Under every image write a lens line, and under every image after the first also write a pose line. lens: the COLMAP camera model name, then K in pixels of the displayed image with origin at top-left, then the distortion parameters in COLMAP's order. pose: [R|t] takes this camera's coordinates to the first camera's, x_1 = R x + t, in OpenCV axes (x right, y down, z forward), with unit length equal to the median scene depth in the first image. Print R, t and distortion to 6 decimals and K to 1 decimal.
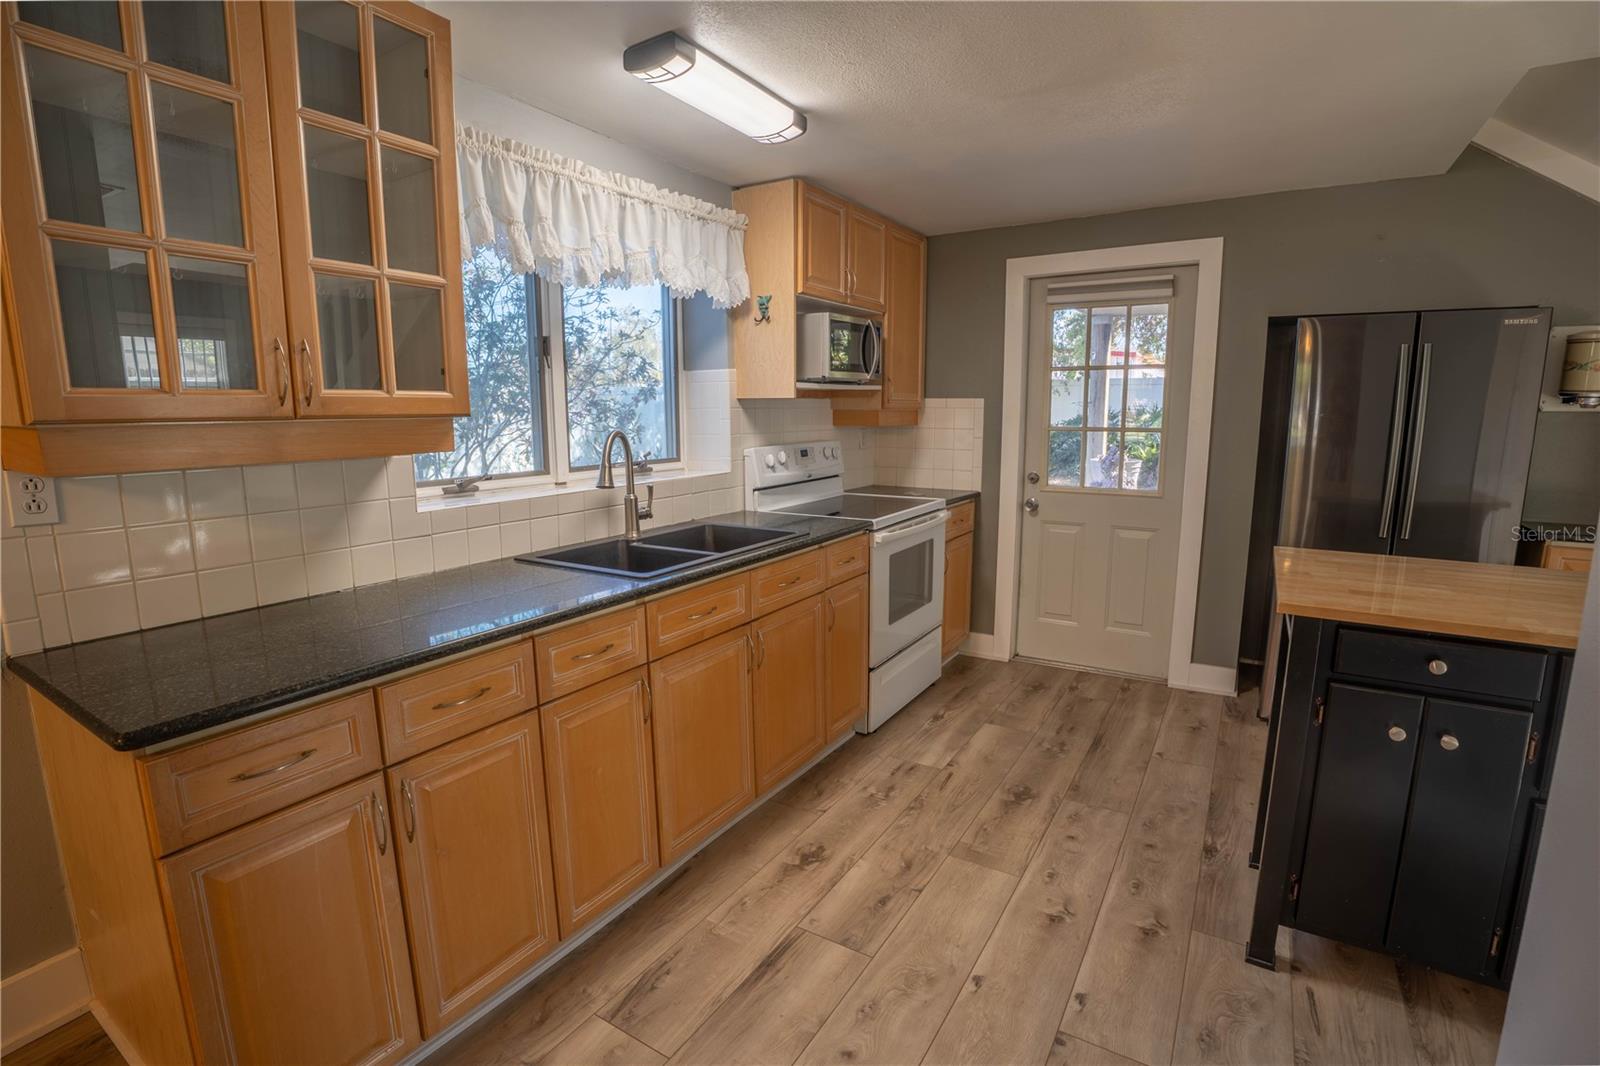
lens RADIAL K [[740.0, 0, 800.0], [0, 740.0, 533.0], [0, 0, 1]] dist [-0.079672, 0.022543]
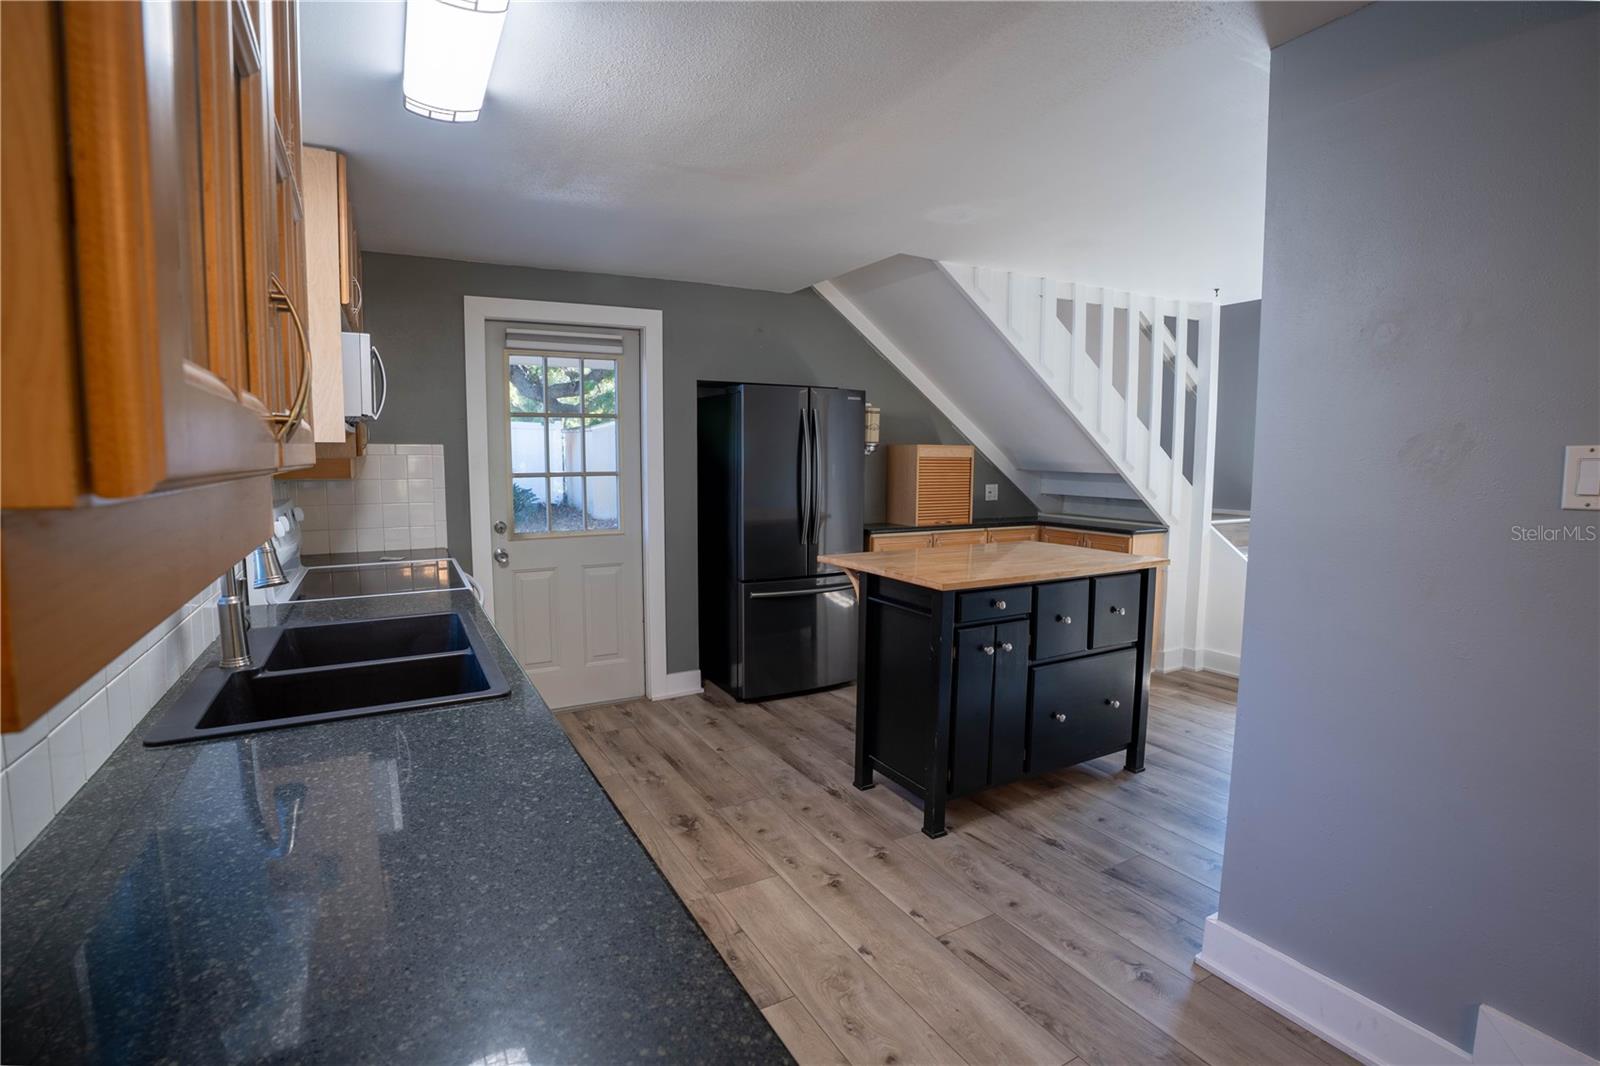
lens RADIAL K [[752.3, 0, 800.0], [0, 752.3, 533.0], [0, 0, 1]] dist [-0.087140, 0.035597]
pose [[0.476923, -0.086167, 0.874711, -0.425034], [0.140057, 0.989918, 0.021152, -0.042347], [-0.867715, 0.112421, 0.484183, 0.246255]]
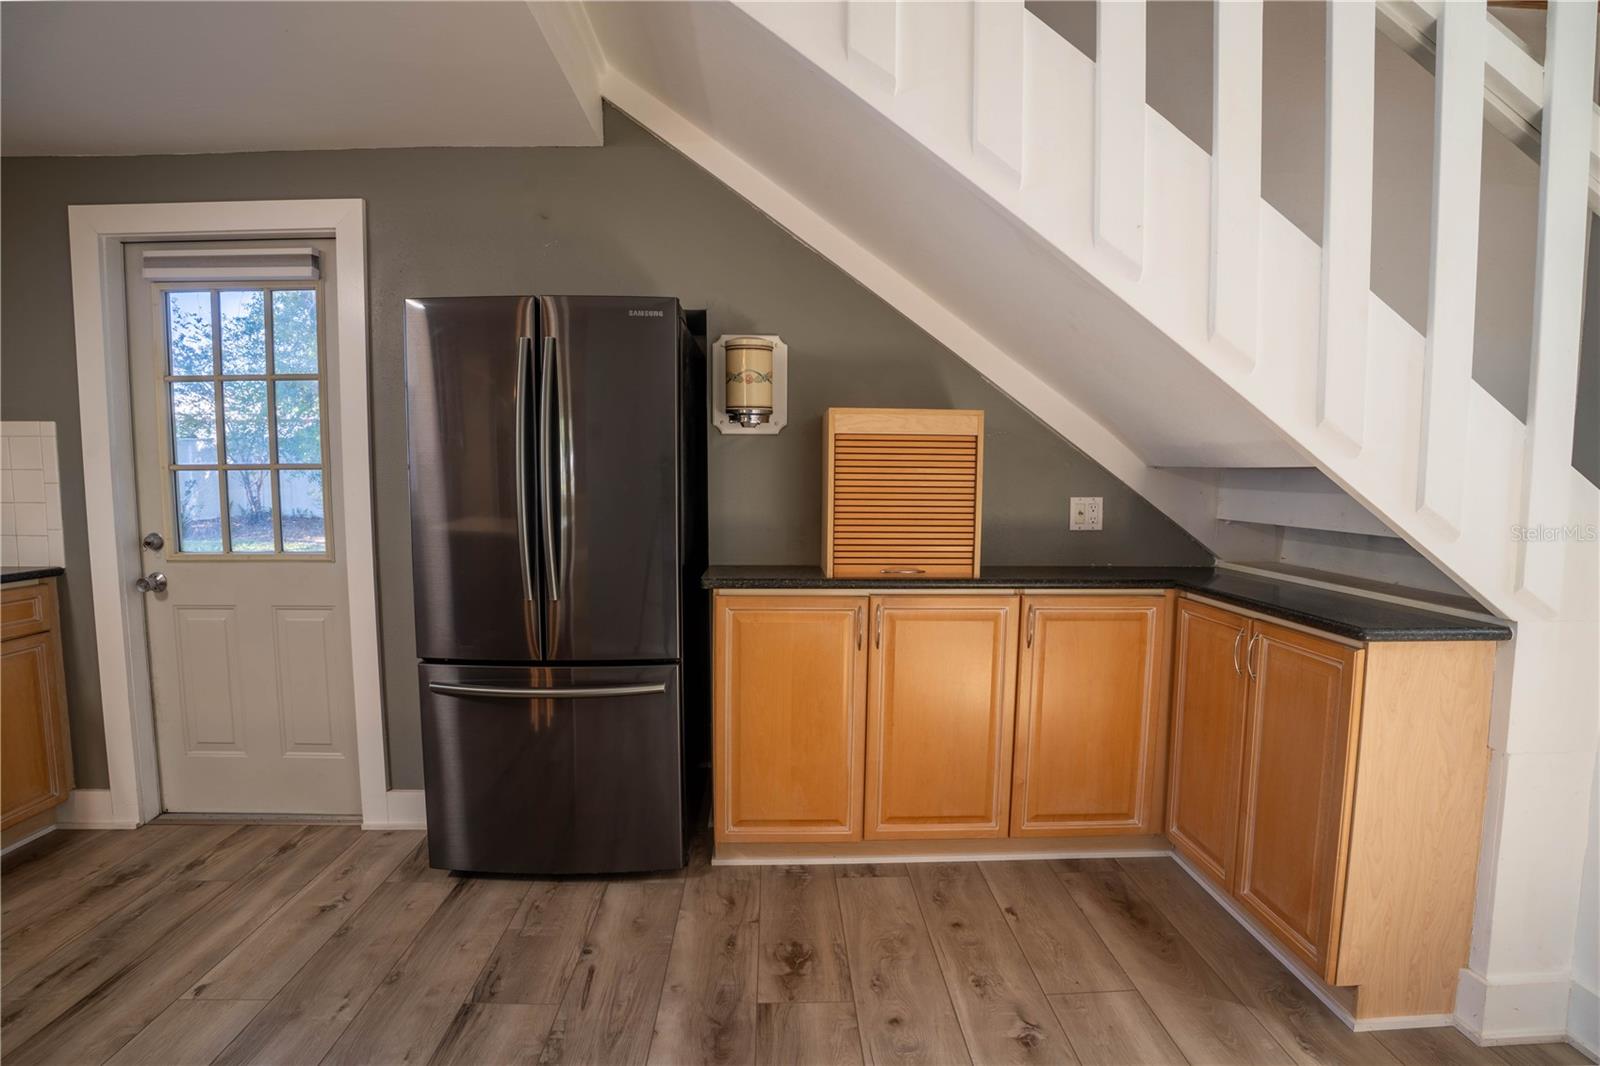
lens RADIAL K [[740.0, 0, 800.0], [0, 740.0, 533.0], [0, 0, 1]] dist [-0.079672, 0.022543]
pose [[0.827083, -0.037222, 0.560846, 0.555473], [0.085758, 0.994479, -0.060466, 0.005990], [-0.555499, 0.098108, 0.825709, 0.191873]]
